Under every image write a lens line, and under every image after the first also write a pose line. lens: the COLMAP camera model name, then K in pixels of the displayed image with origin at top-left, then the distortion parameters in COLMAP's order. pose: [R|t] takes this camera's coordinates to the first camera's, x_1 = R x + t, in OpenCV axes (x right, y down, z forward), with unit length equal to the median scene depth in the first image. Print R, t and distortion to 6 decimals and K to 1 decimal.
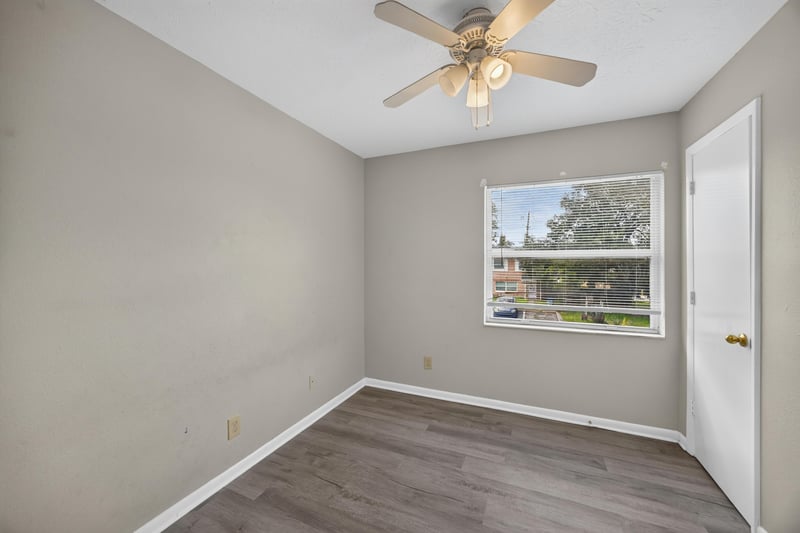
lens RADIAL K [[312.6, 0, 402.4], [0, 312.6, 265.5], [0, 0, 1]] dist [-0.010783, 0.001745]
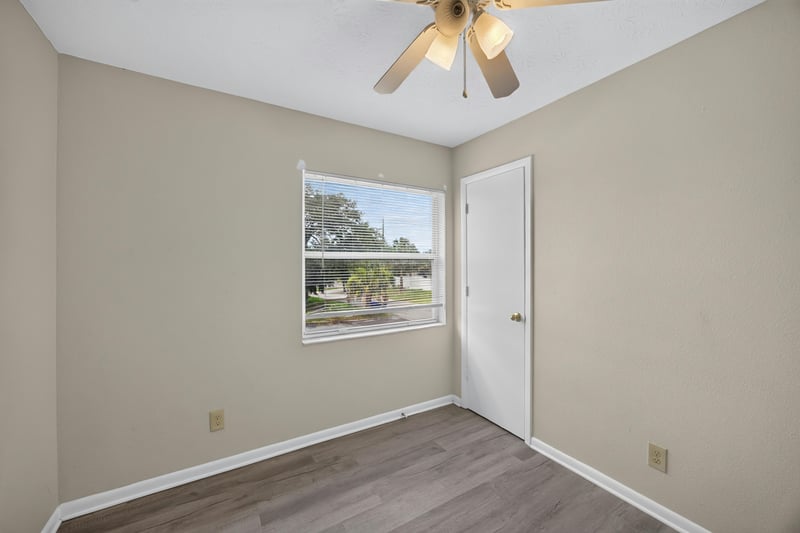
lens RADIAL K [[312.6, 0, 405.2], [0, 312.6, 265.8], [0, 0, 1]] dist [-0.010783, 0.001745]
pose [[0.567152, -0.007397, 0.823580, -0.299855], [0.011217, 0.999936, 0.001257, -0.008688], [-0.823537, 0.008525, 0.567199, 0.414861]]
